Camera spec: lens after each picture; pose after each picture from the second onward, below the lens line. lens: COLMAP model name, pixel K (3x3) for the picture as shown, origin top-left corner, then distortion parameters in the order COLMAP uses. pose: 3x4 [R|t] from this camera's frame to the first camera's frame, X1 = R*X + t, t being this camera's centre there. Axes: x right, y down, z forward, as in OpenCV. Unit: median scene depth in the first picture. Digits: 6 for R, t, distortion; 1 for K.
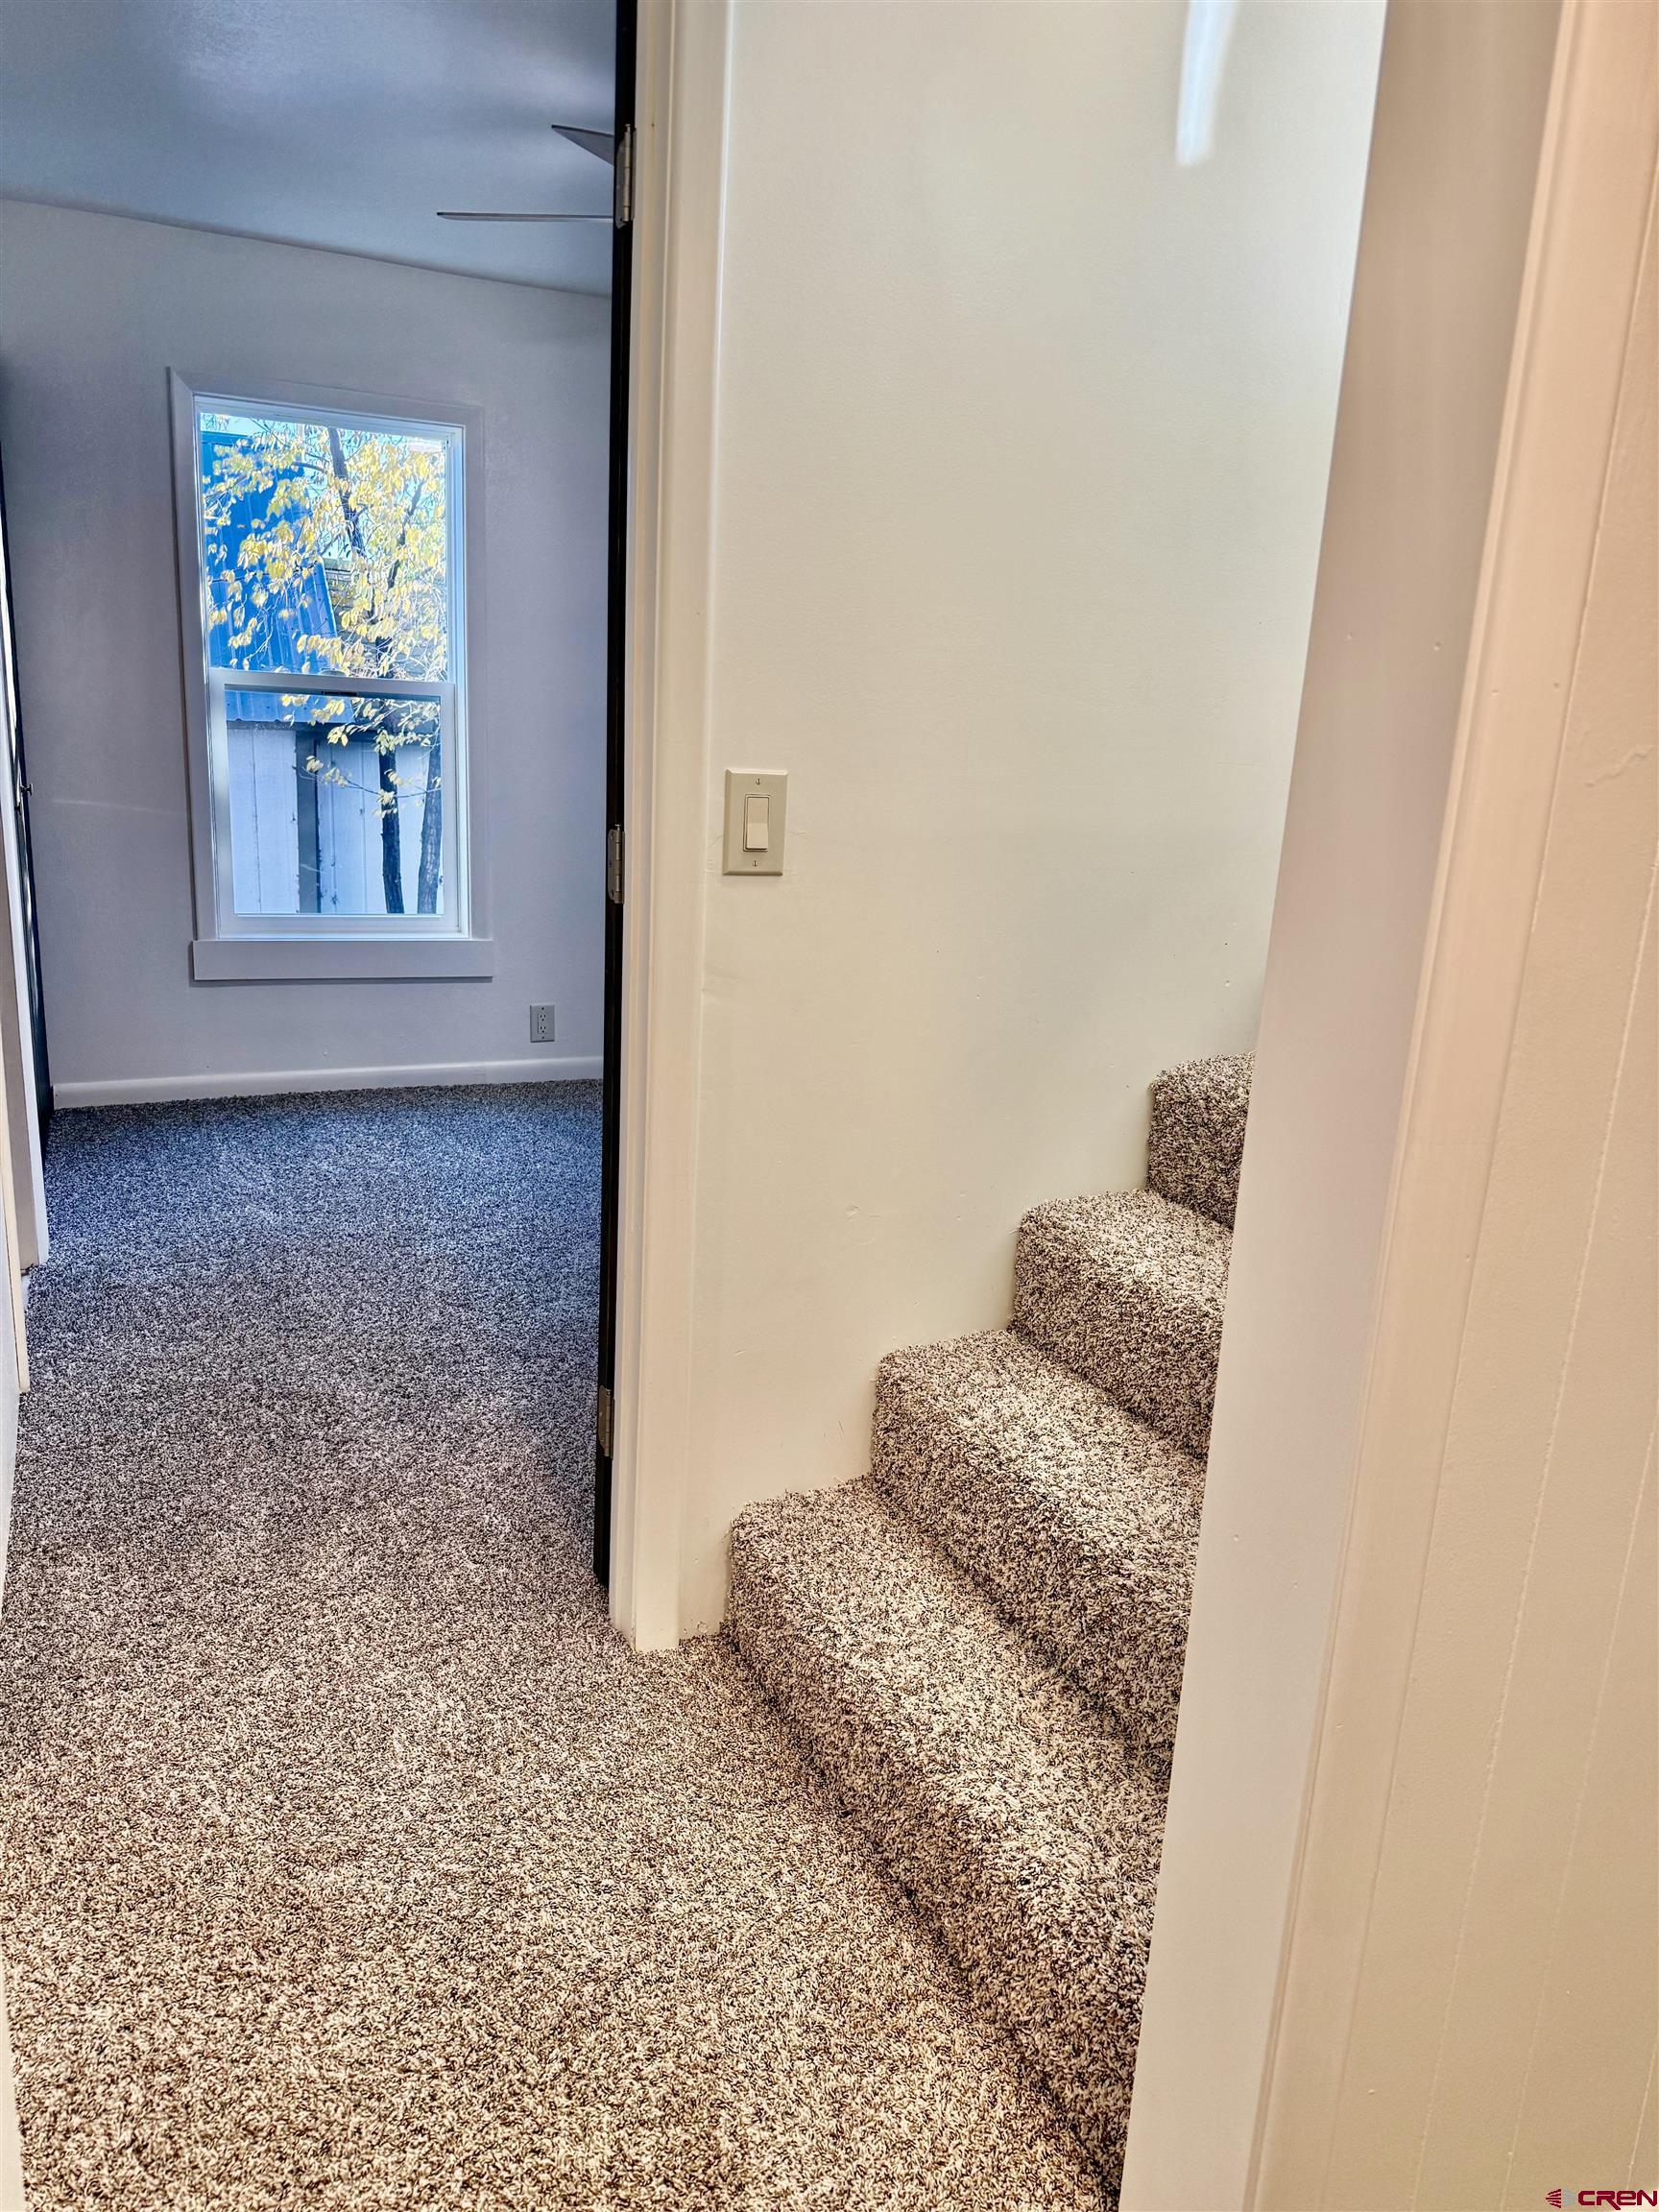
lens RADIAL K [[1536.8, 0, 832.9], [0, 1536.8, 1077.3], [0, 0, 1]] dist [0.000691, -0.001606]
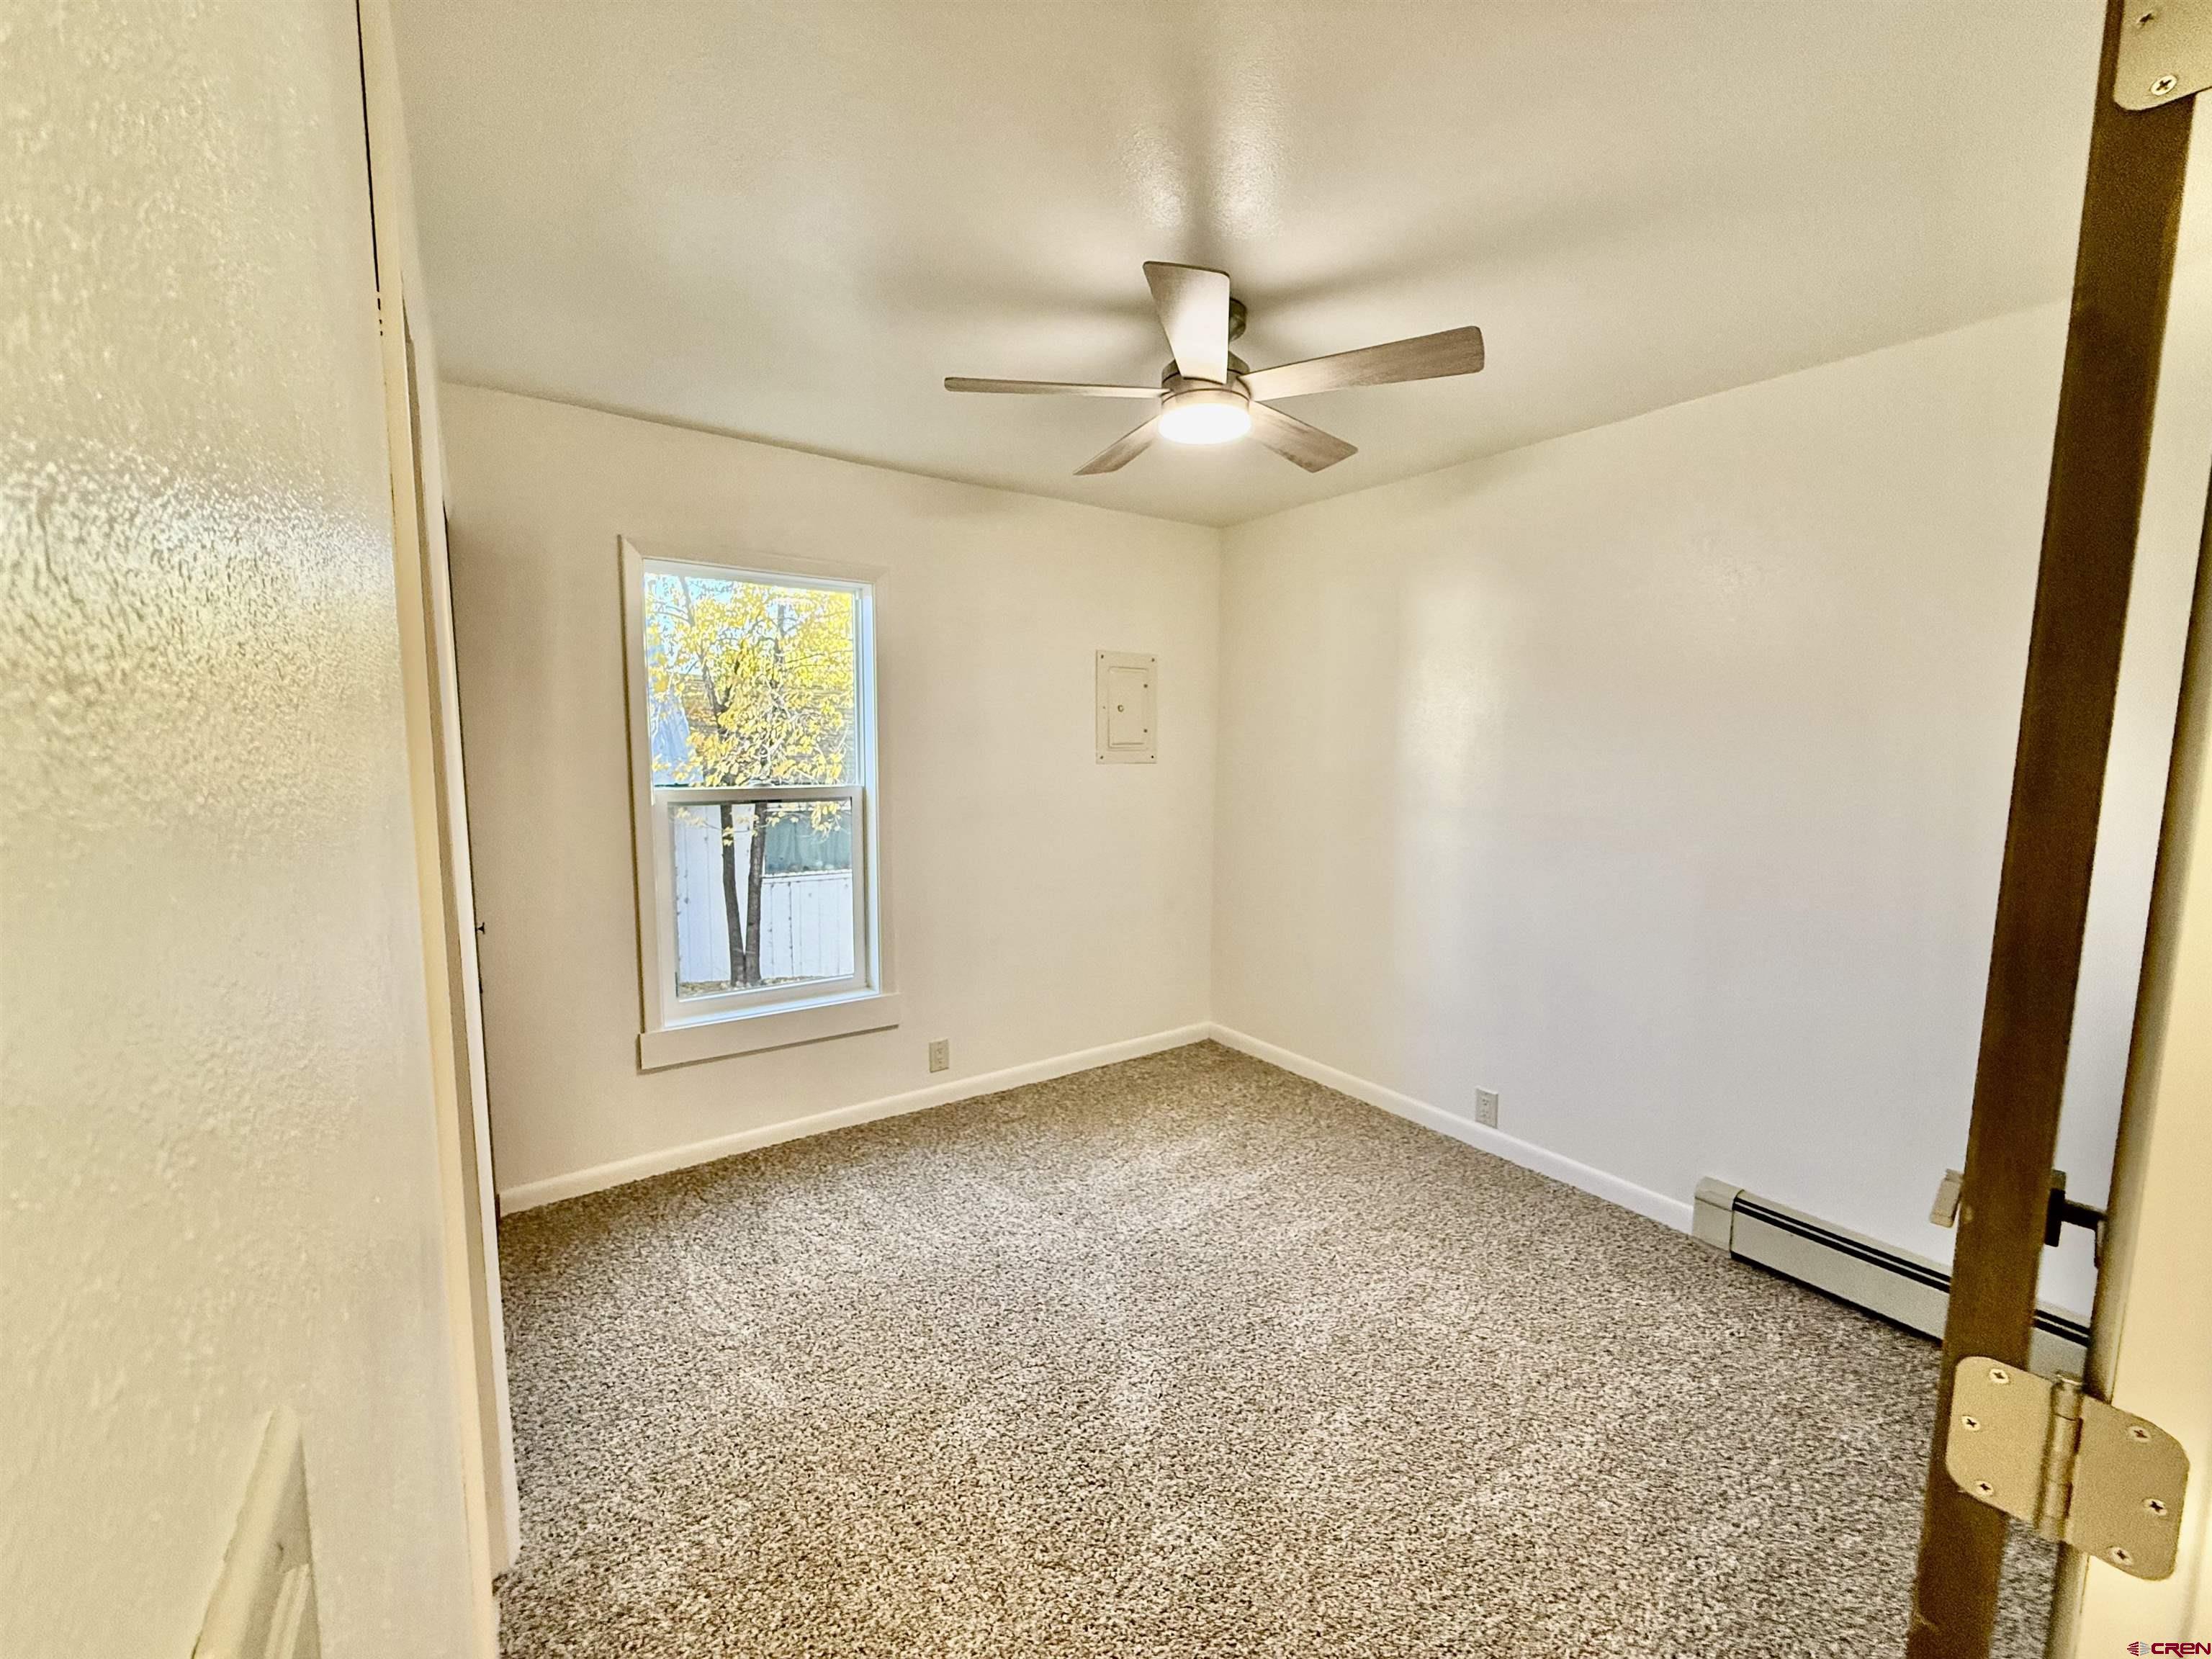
lens RADIAL K [[880.7, 0, 1102.5], [0, 880.7, 833.4], [0, 0, 1]] dist [-0.000154, -0.000022]
pose [[0.984871, -0.050846, 0.165660, -0.192776], [0.071310, 0.990206, -0.120025, -0.134345], [-0.157935, 0.130023, 0.978852, 0.321780]]
